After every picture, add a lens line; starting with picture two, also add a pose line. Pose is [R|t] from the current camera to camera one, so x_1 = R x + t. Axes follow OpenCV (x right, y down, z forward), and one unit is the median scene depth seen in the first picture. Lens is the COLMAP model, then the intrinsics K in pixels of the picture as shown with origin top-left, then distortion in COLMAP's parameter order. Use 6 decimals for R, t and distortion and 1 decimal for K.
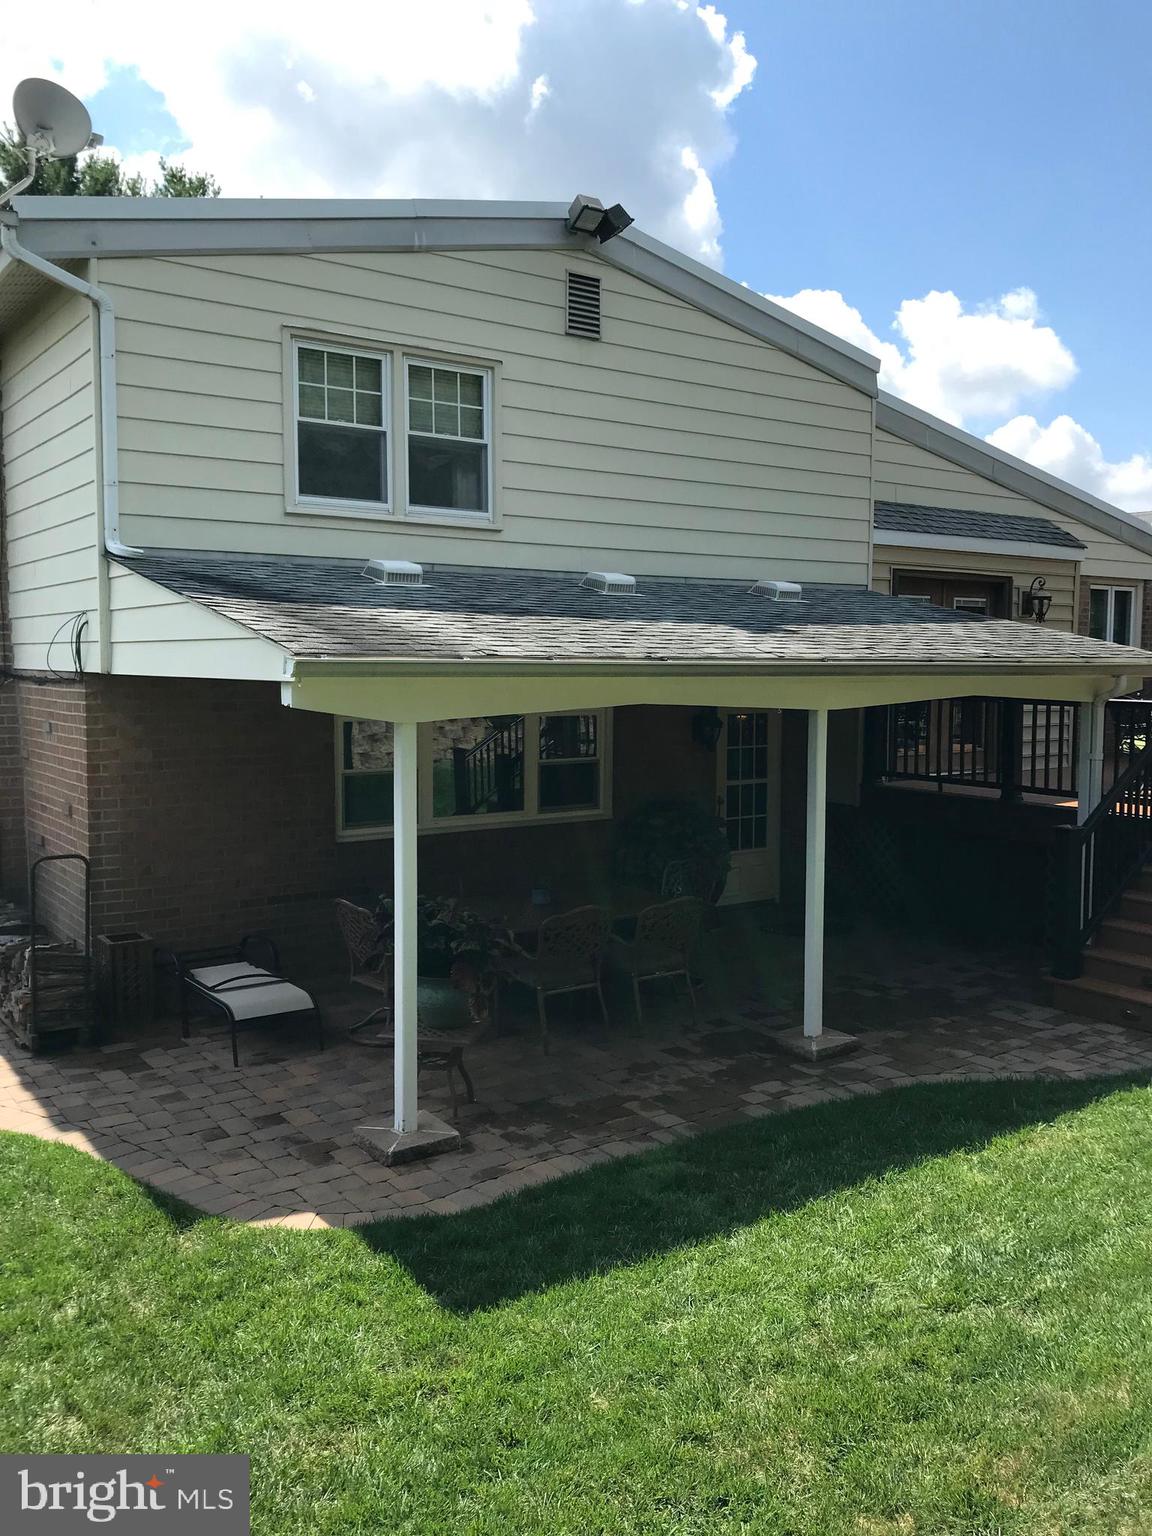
lens RADIAL K [[1260.2, 0, 573.6], [0, 1260.2, 759.2], [0, 0, 1]] dist [0.016479, -0.006572]
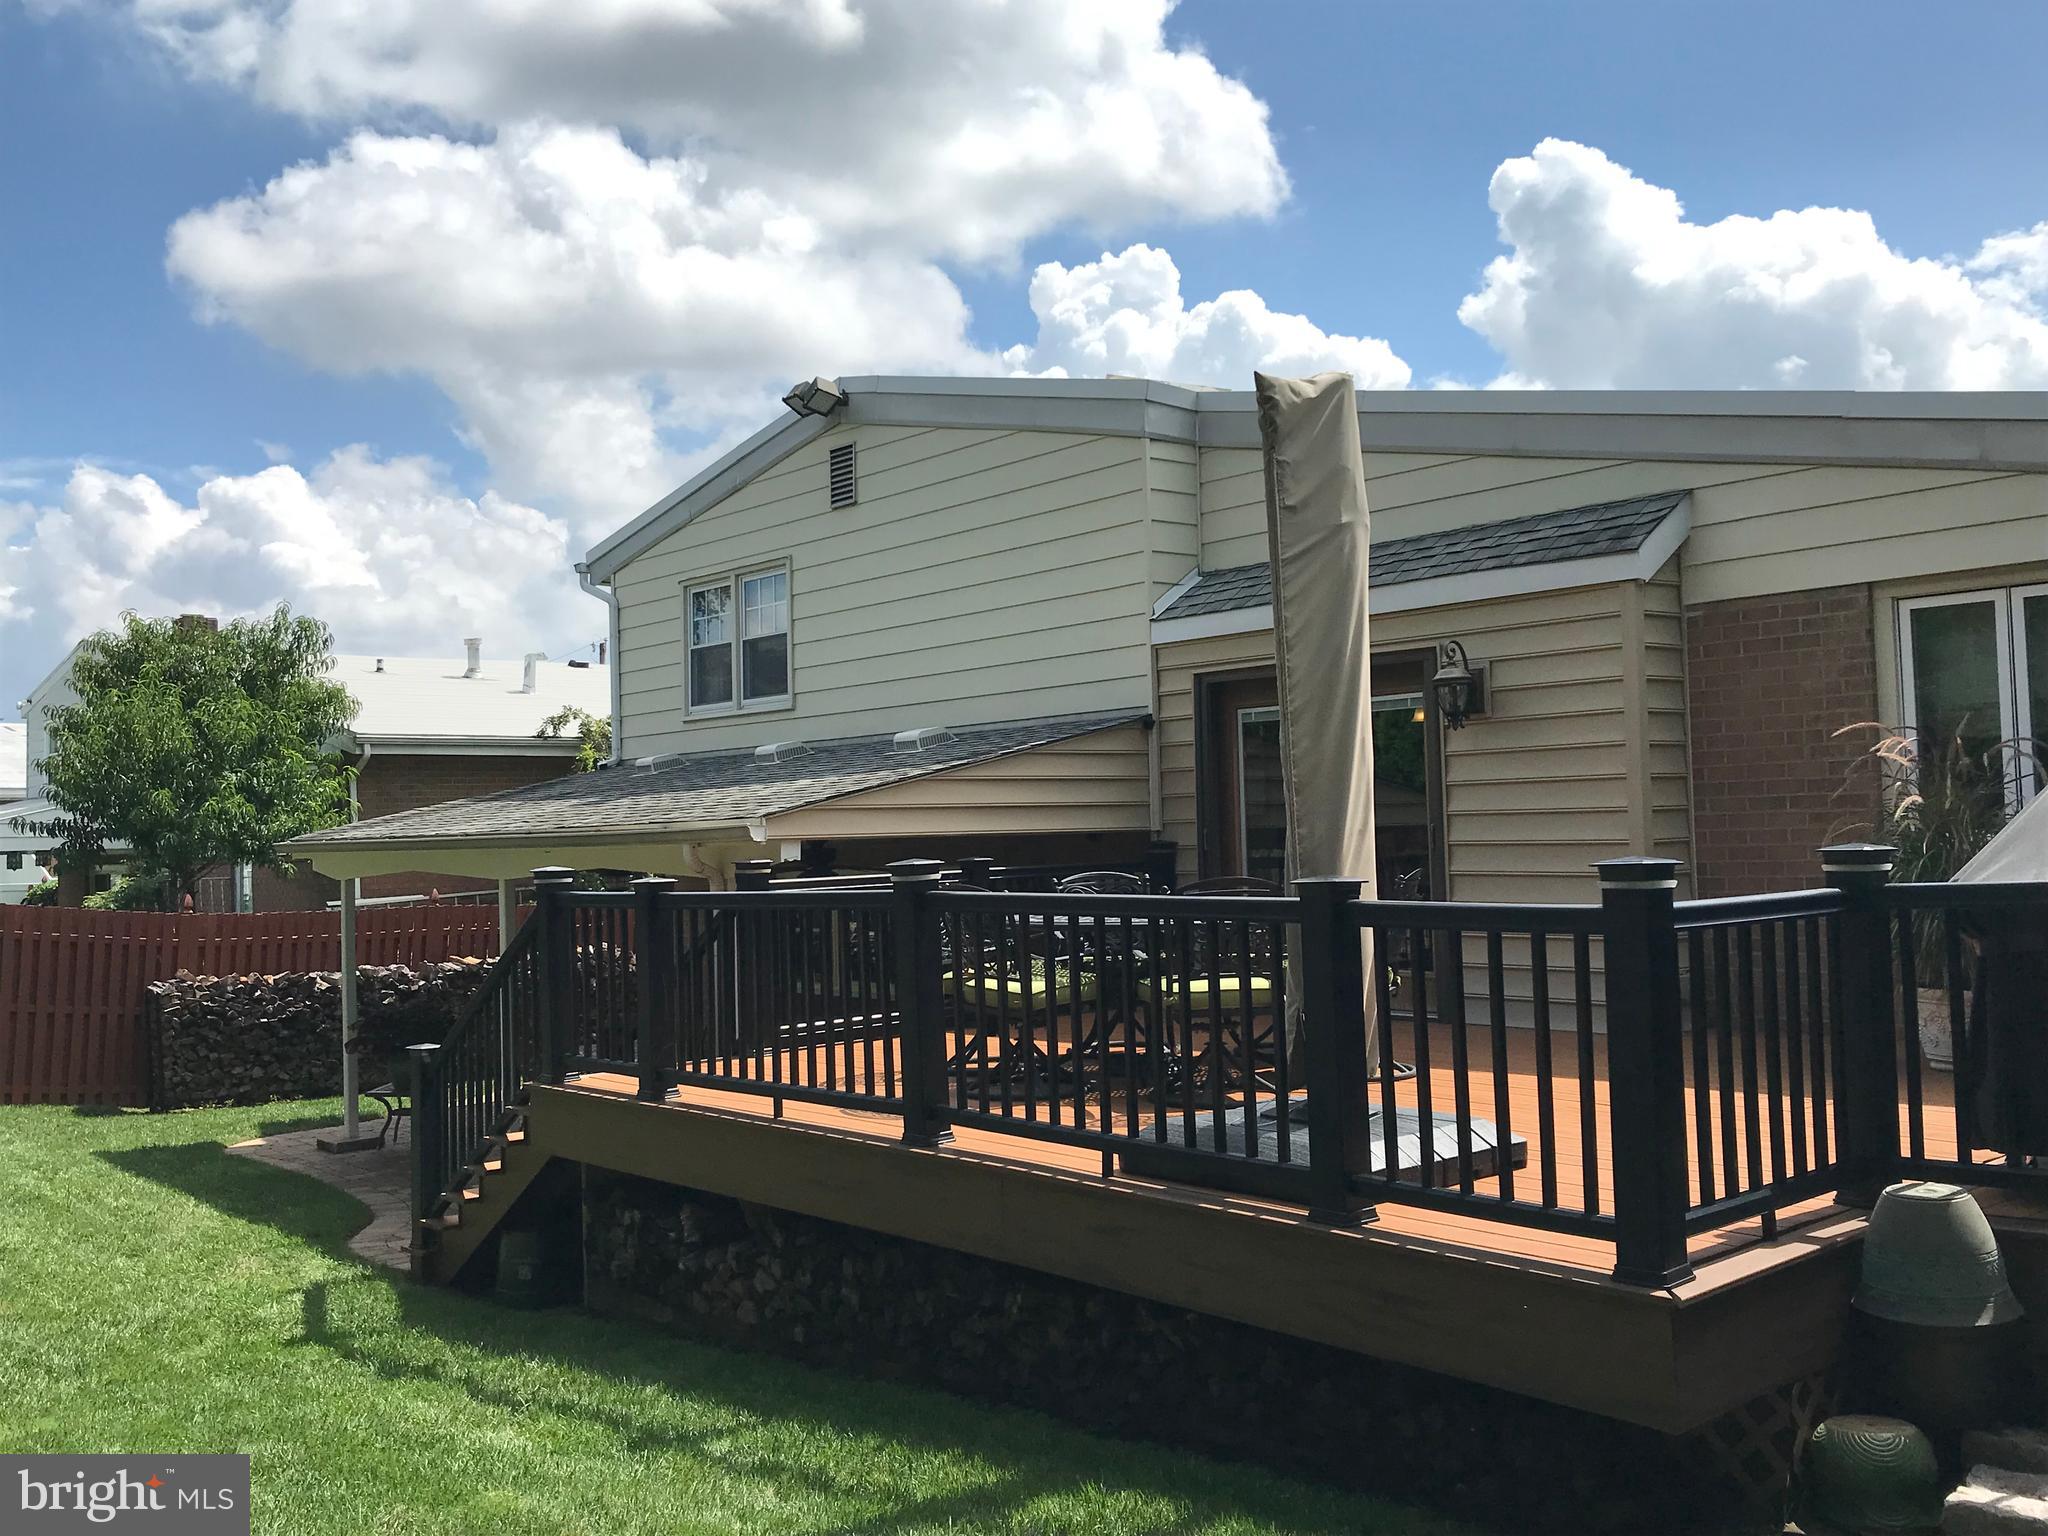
lens RADIAL K [[1822.9, 0, 1026.5], [0, 1822.9, 756.7], [0, 0, 1]] dist [0.016429, -0.001858]
pose [[0.099833, -0.051048, -0.993694, 1.852752], [-0.052524, 0.997020, -0.056496, -0.080310], [0.993617, 0.057833, 0.096854, 1.301566]]
